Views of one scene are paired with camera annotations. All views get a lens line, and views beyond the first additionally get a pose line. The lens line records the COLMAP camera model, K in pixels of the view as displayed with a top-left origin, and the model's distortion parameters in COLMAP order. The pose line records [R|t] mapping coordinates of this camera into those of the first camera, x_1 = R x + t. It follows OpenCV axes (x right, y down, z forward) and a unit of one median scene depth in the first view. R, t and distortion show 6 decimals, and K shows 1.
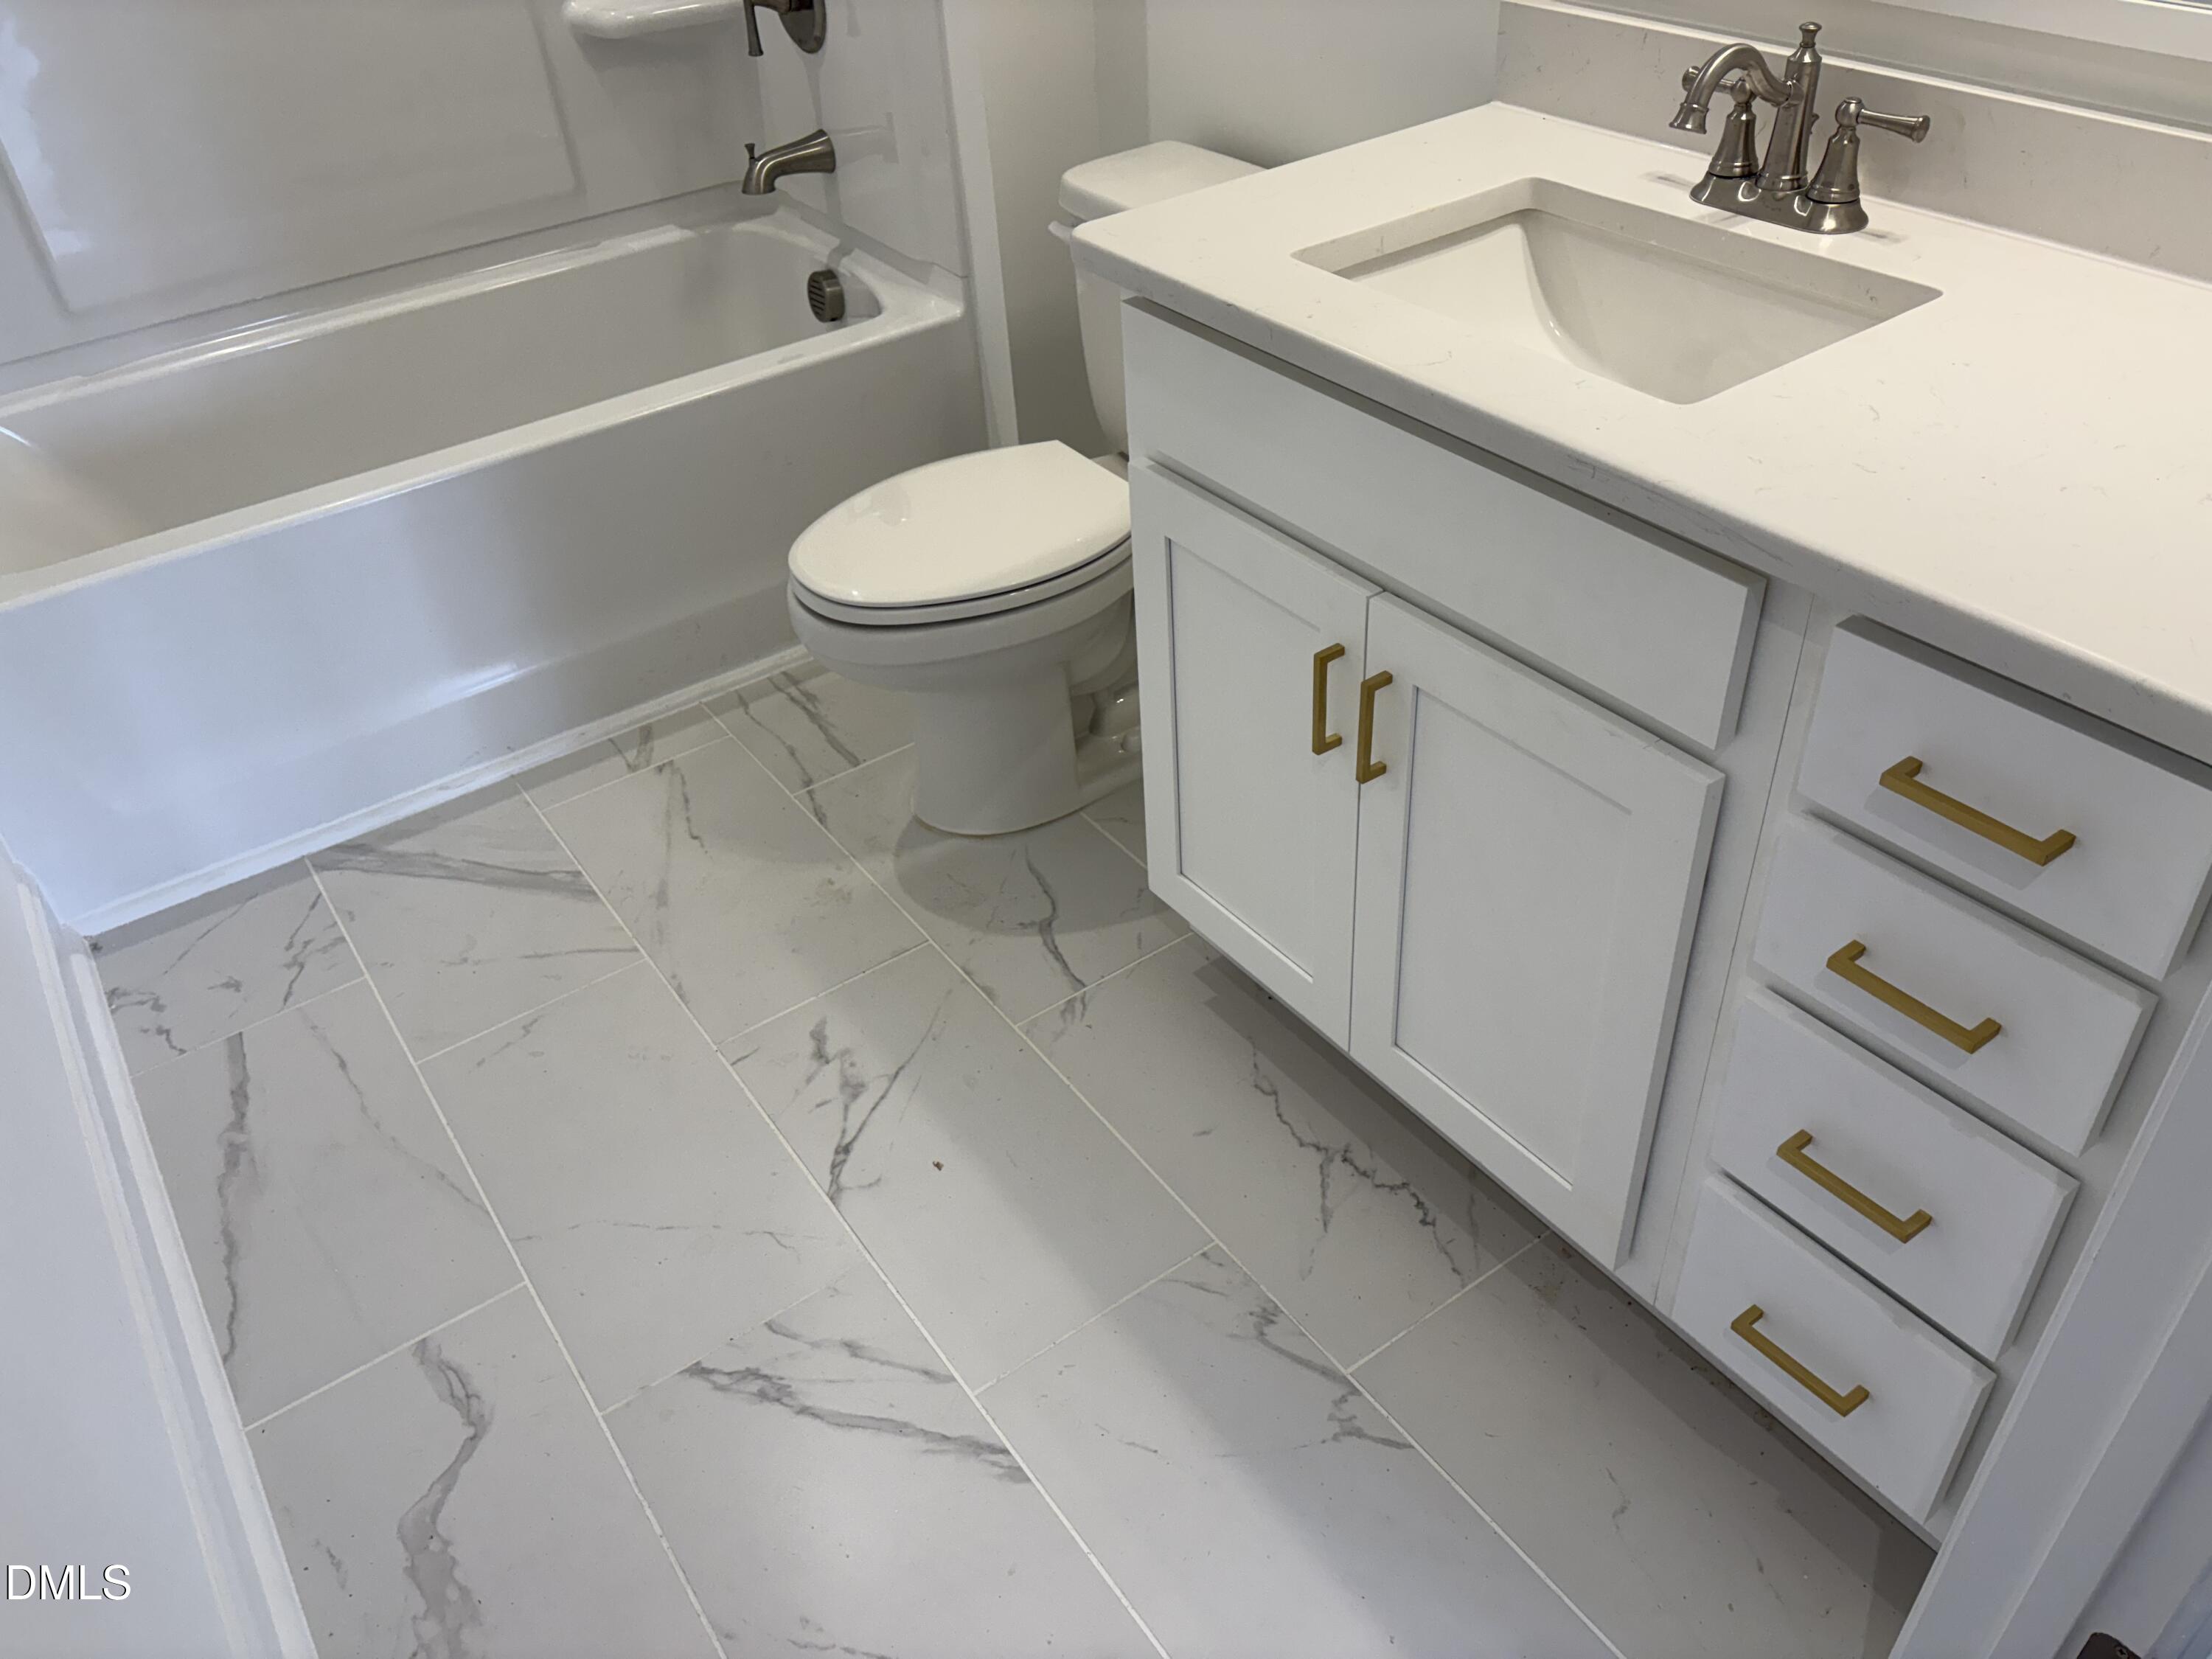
lens RADIAL K [[1664.4, 0, 1098.7], [0, 1664.4, 822.5], [0, 0, 1]] dist [0.047528, -0.044438]
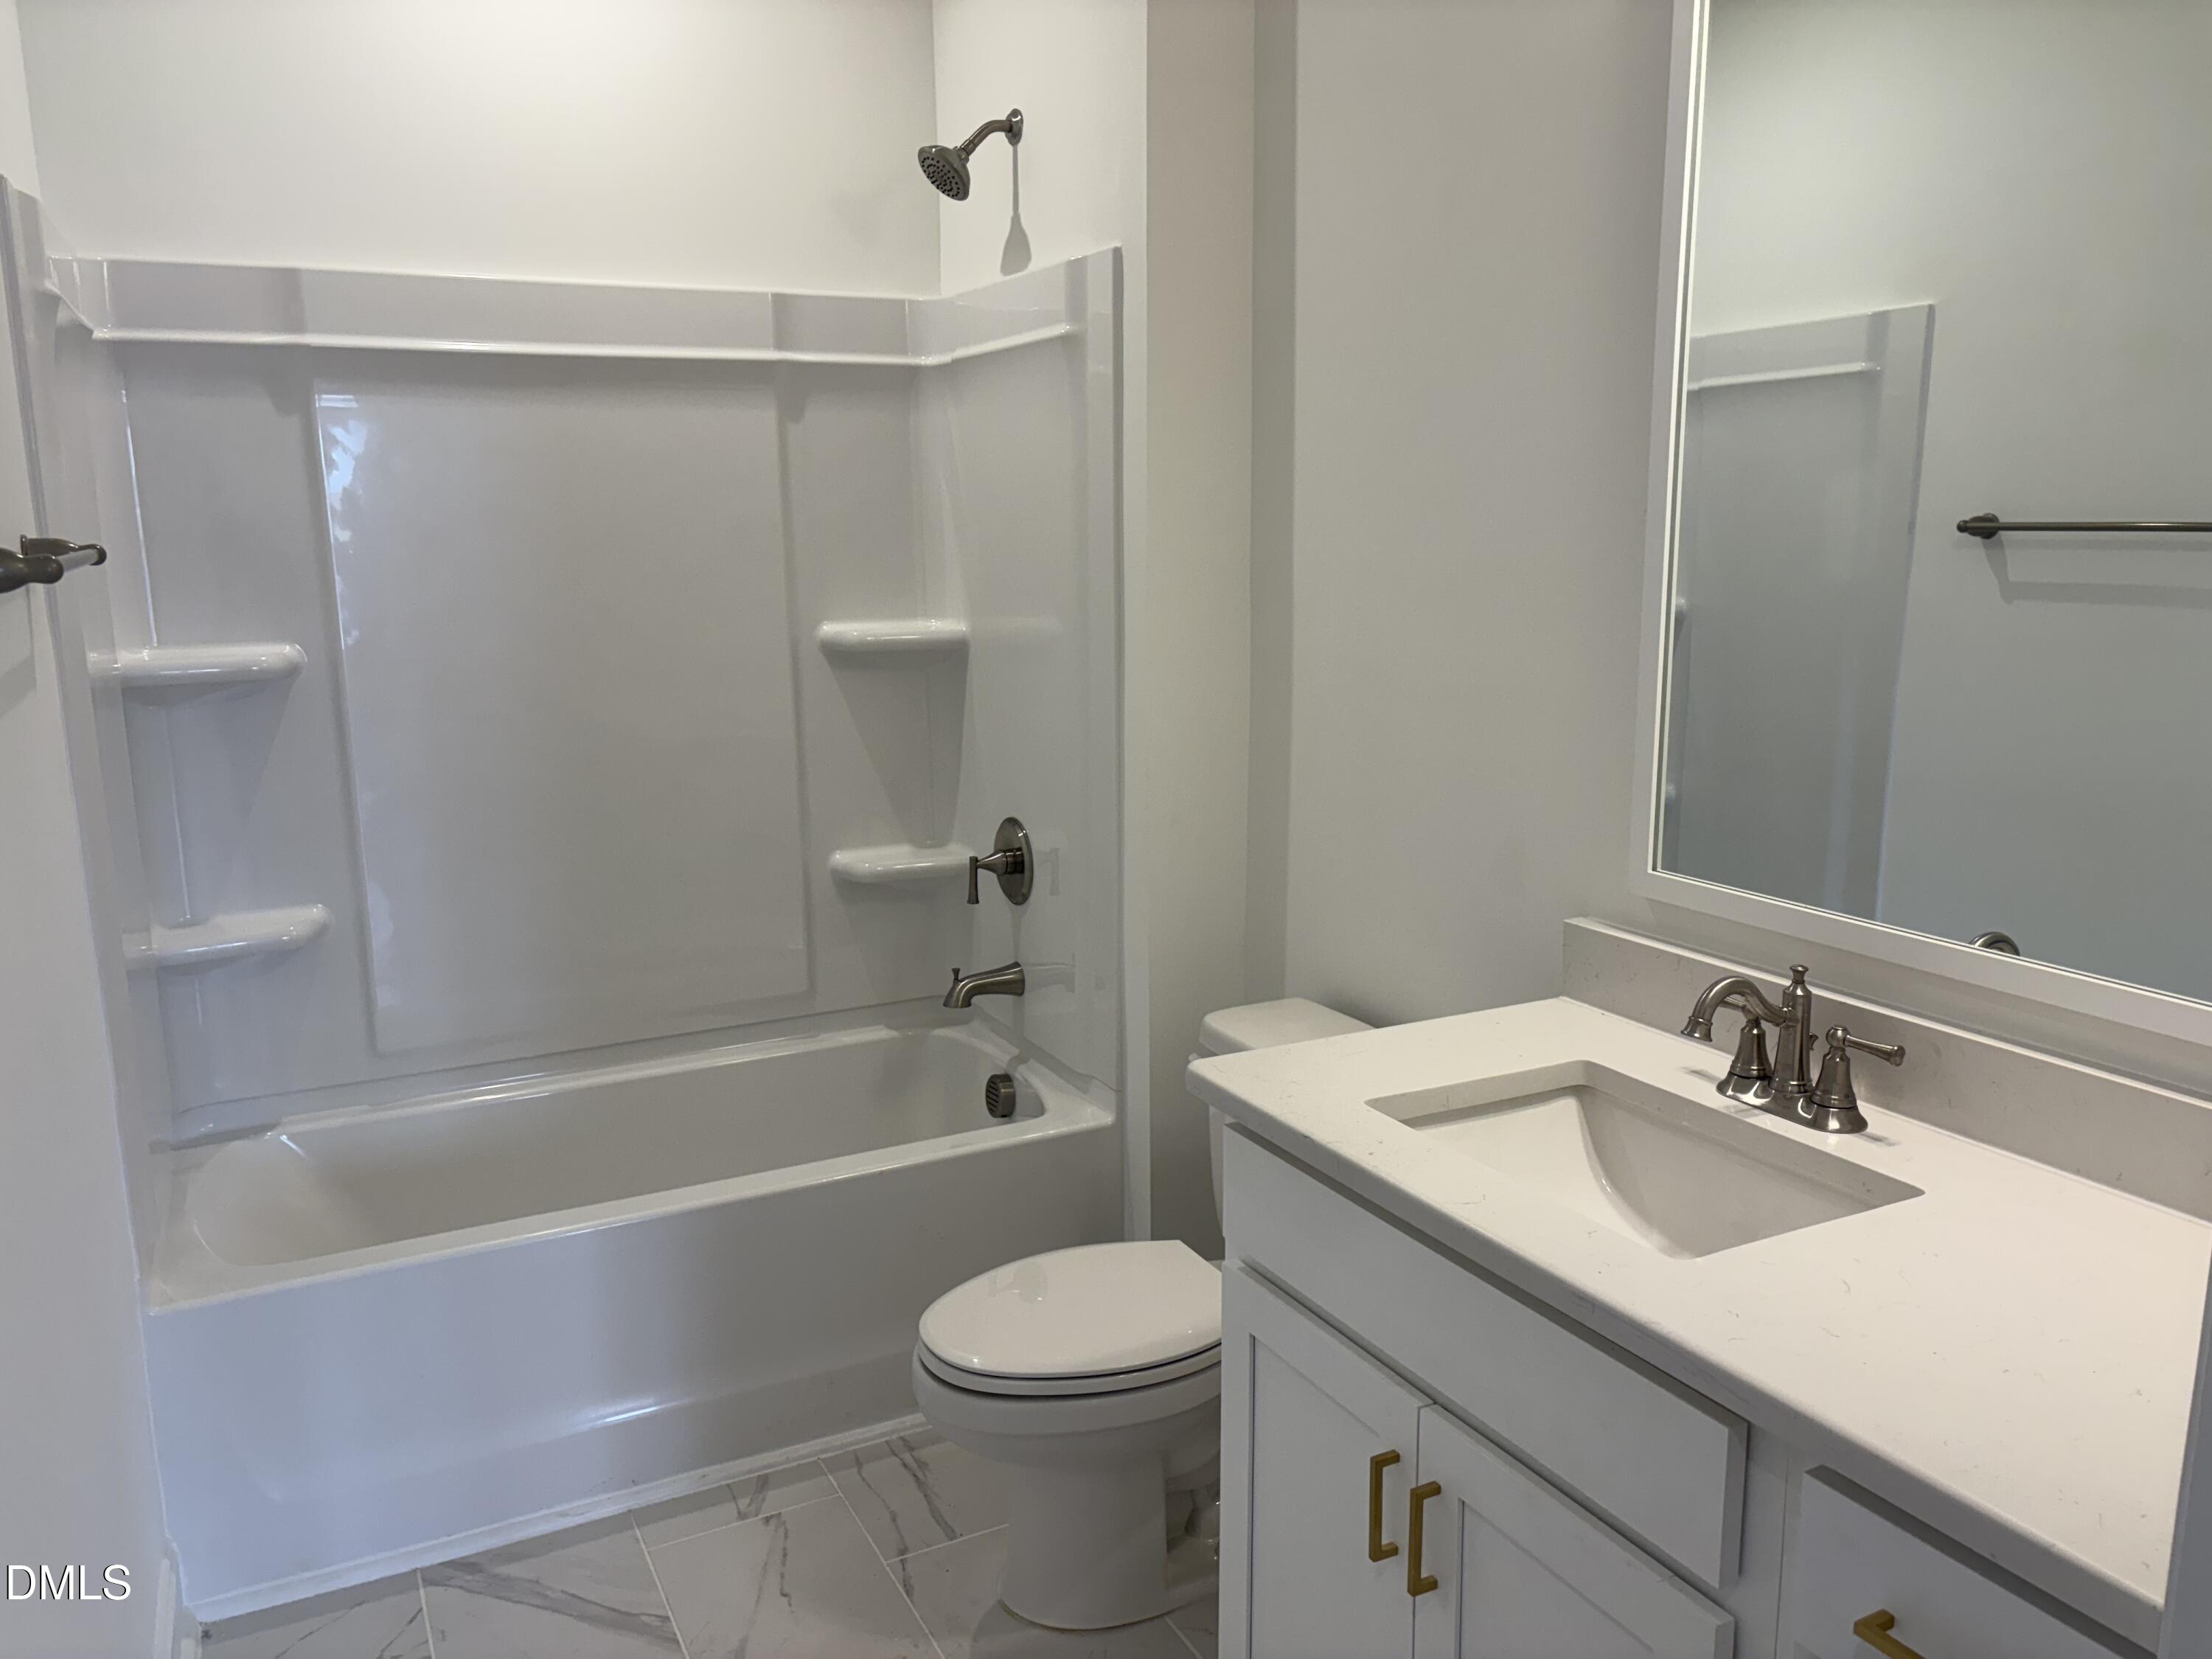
lens RADIAL K [[1664.4, 0, 1120.0], [0, 1664.4, 826.9], [0, 0, 1]] dist [0.047528, -0.044438]
pose [[0.990447, 0.077300, -0.114192, 0.042117], [-0.120845, 0.885436, -0.448776, 0.030105], [0.066420, 0.458288, 0.886318, -0.109833]]
